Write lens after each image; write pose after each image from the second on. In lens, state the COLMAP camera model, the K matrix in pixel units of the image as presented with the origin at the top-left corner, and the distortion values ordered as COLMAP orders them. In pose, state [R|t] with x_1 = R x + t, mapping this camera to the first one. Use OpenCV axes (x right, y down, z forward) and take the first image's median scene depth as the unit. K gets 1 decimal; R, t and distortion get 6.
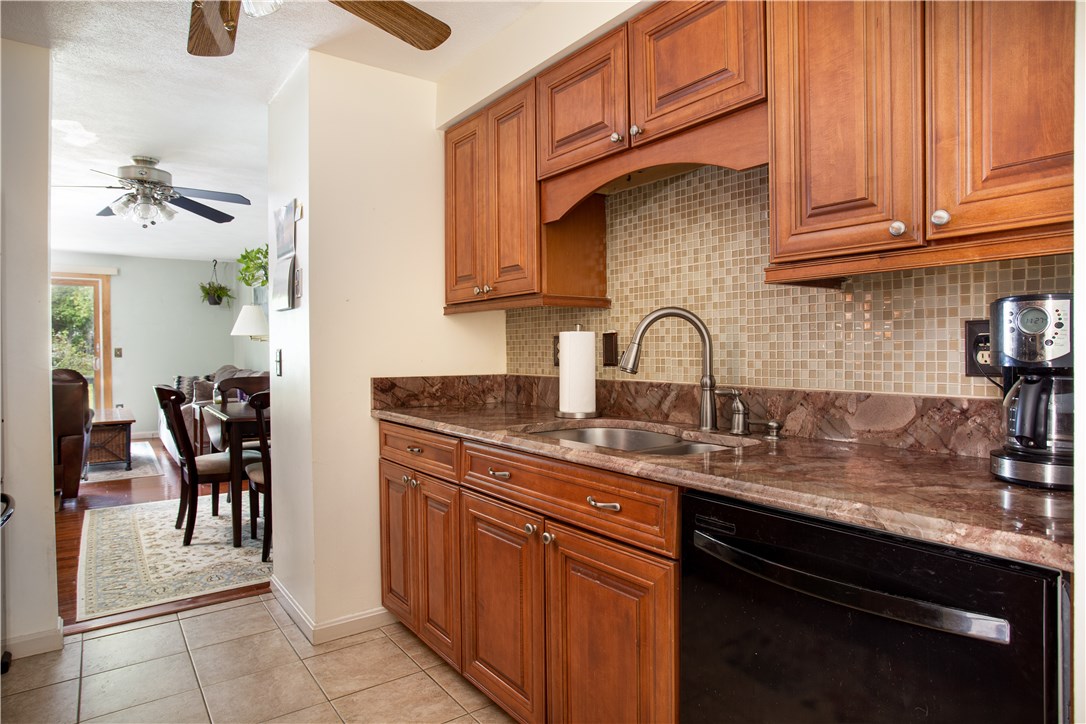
lens RADIAL K [[635.2, 0, 543.0], [0, 635.2, 362.0], [0, 0, 1]] dist [-0.079657, 0.054658]
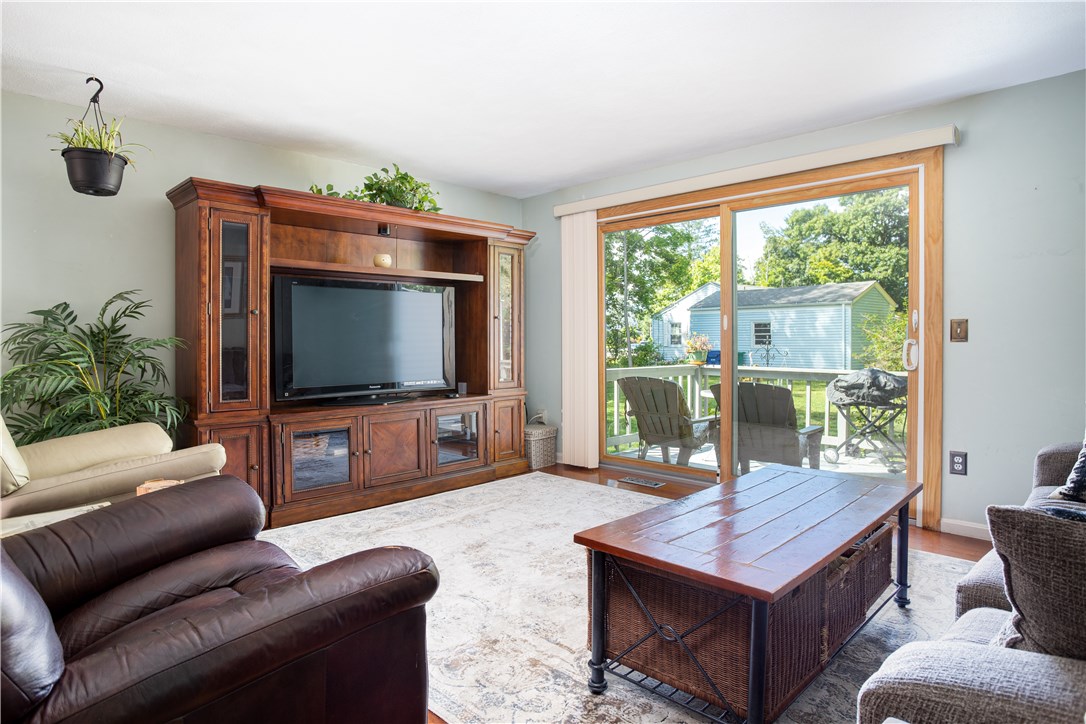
lens RADIAL K [[610.6, 0, 543.0], [0, 610.6, 362.0], [0, 0, 1]] dist [-0.035869, 0.000435]
pose [[0.174197, 0.038078, -0.983974, -1.125782], [-0.019635, 0.999188, 0.035191, -0.008889], [0.984515, 0.013190, 0.174803, 2.201593]]
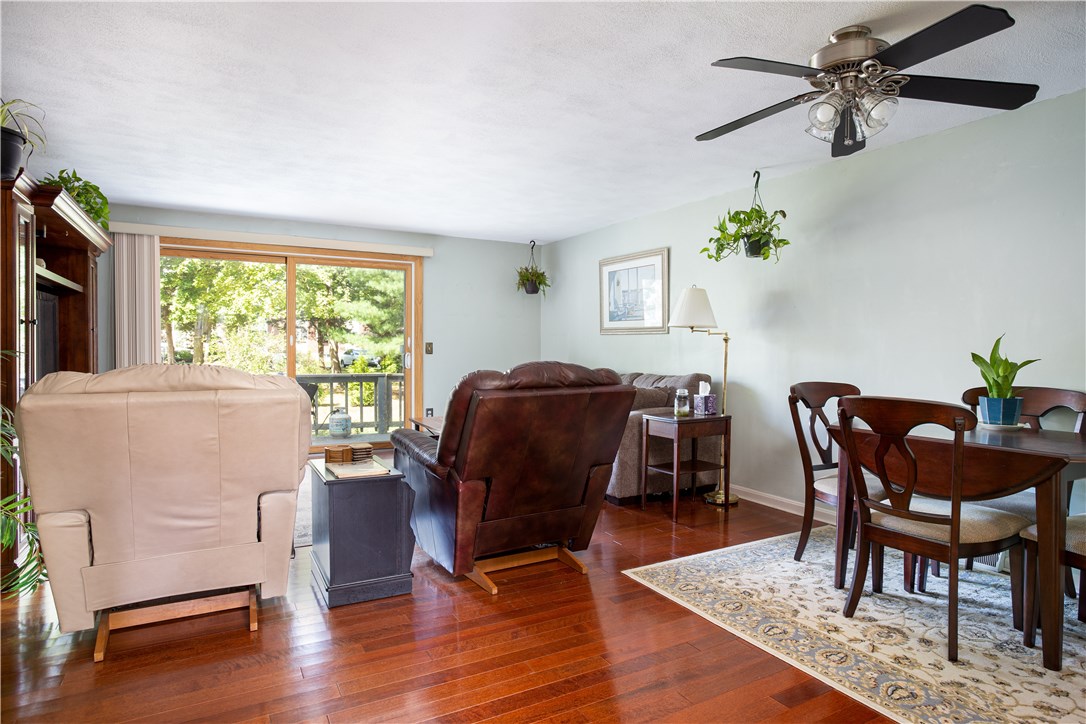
lens RADIAL K [[611.4, 0, 565.3], [0, 611.4, 369.4], [0, 0, 1]] dist [-0.057627, 0.035271]
pose [[0.995524, 0.012352, -0.093703, -1.423919], [-0.011521, 0.999889, 0.009411, 0.013495], [0.093809, -0.008290, 0.995556, 0.603032]]
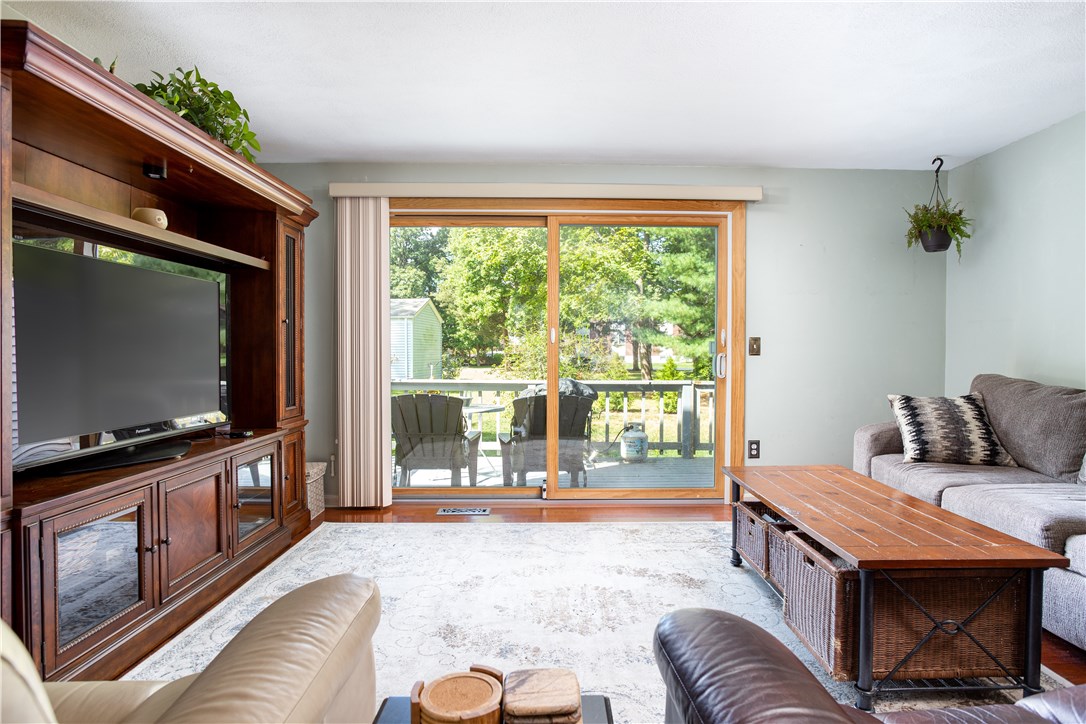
lens RADIAL K [[611.4, 0, 565.3], [0, 611.4, 369.4], [0, 0, 1]] dist [-0.057627, 0.035271]
pose [[0.826289, 0.021161, -0.562849, -1.773680], [-0.017155, 0.999776, 0.012403, 0.004598], [0.562985, -0.000593, 0.826467, 1.574247]]
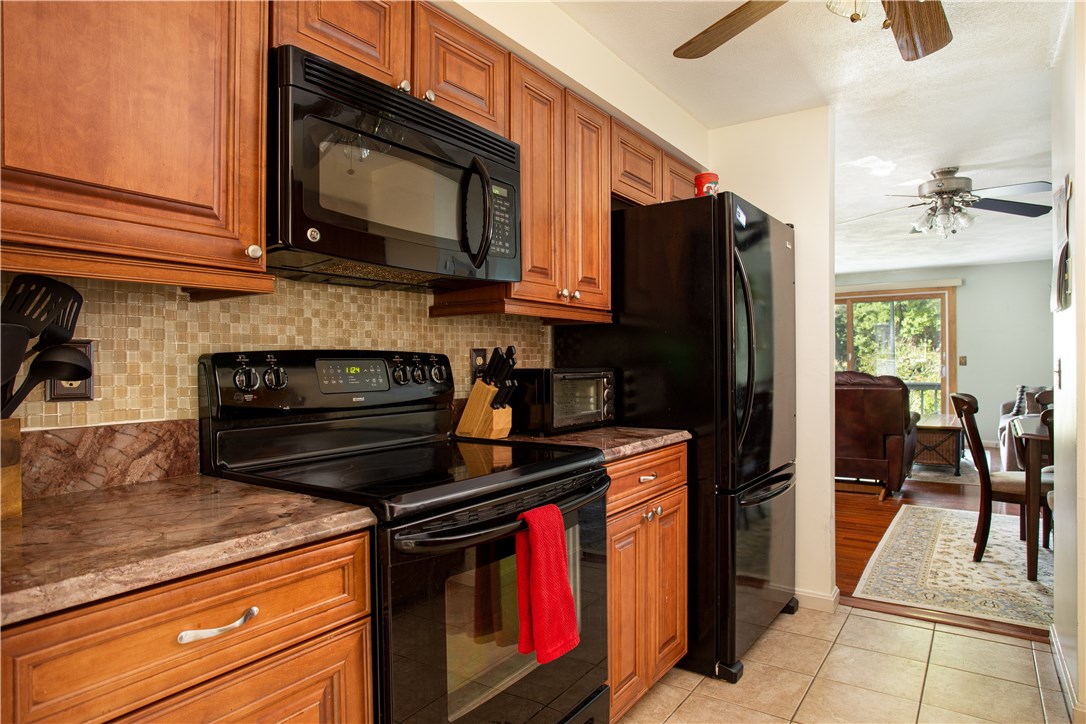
lens RADIAL K [[625.9, 0, 570.6], [0, 625.9, 372.8], [0, 0, 1]] dist [-0.081877, 0.060412]
pose [[0.345854, 0.017636, -0.938122, 0.139948], [-0.012738, 0.999819, 0.014100, -0.003652], [0.938202, 0.007073, 0.346017, 0.126326]]
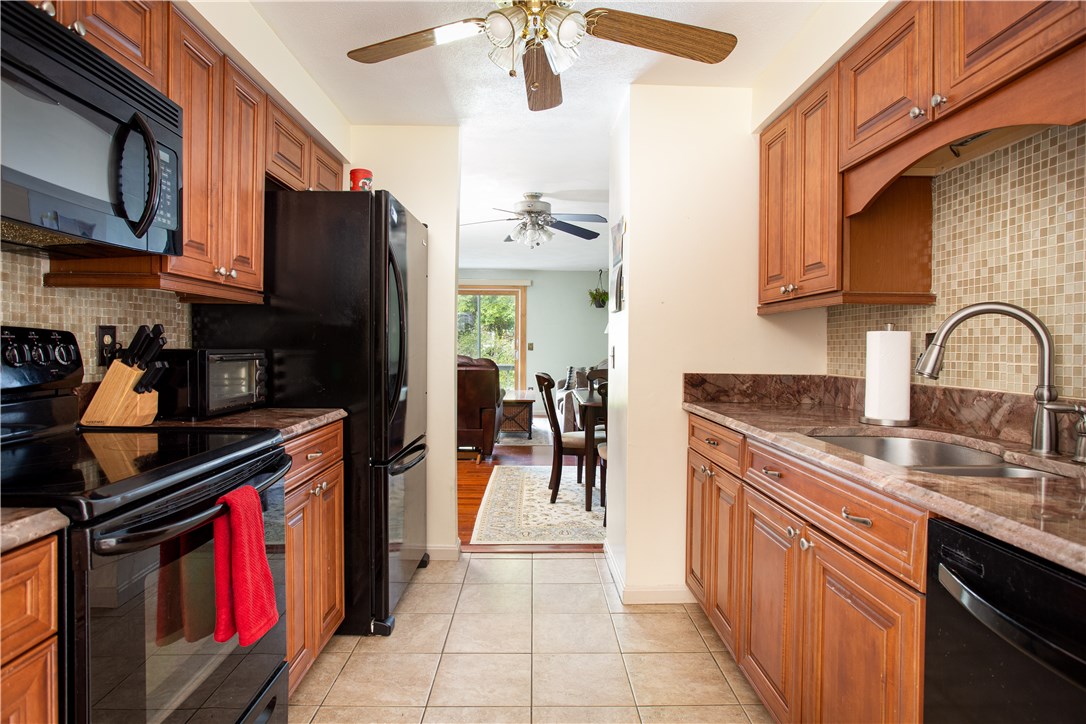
lens RADIAL K [[597.4, 0, 543.0], [0, 597.4, 362.0], [0, 0, 1]] dist [-0.053688, 0.030410]
pose [[0.820675, 0.028437, -0.570687, 0.126518], [-0.025434, 0.999589, 0.013232, -0.002001], [0.570828, 0.003656, 0.821061, 0.017784]]
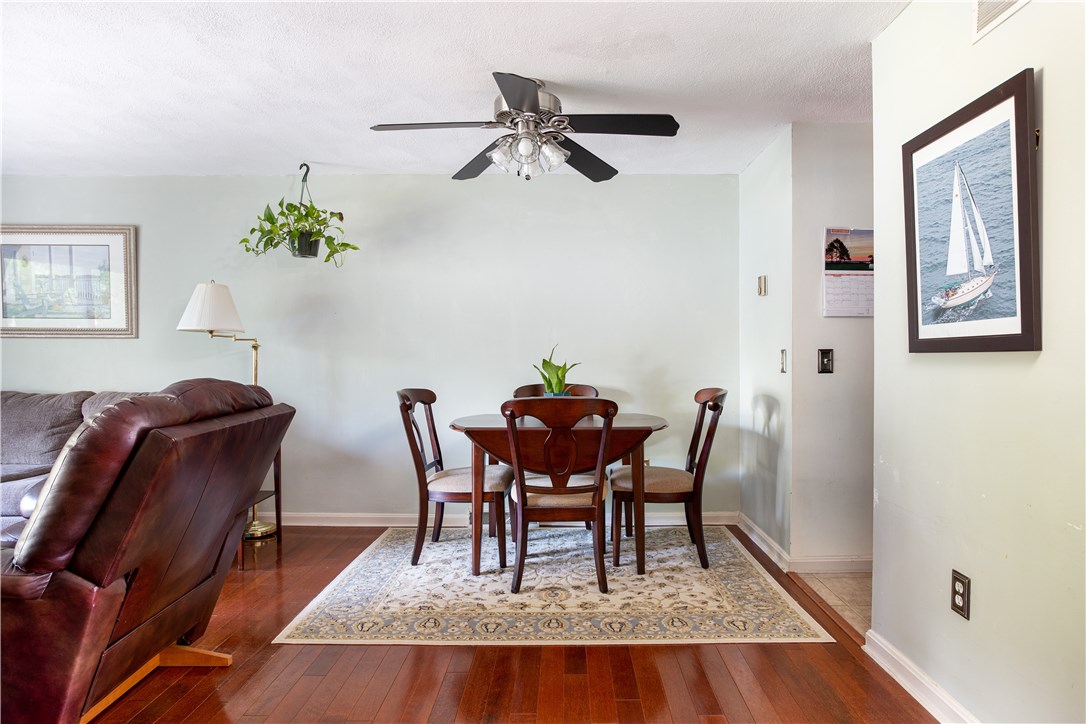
lens RADIAL K [[611.4, 0, 565.3], [0, 611.4, 369.4], [0, 0, 1]] dist [-0.057627, 0.035271]
pose [[0.579735, -0.015855, 0.814651, -1.958162], [0.019884, 0.999788, 0.005308, 0.001994], [-0.814563, 0.013121, 0.579927, 0.916188]]
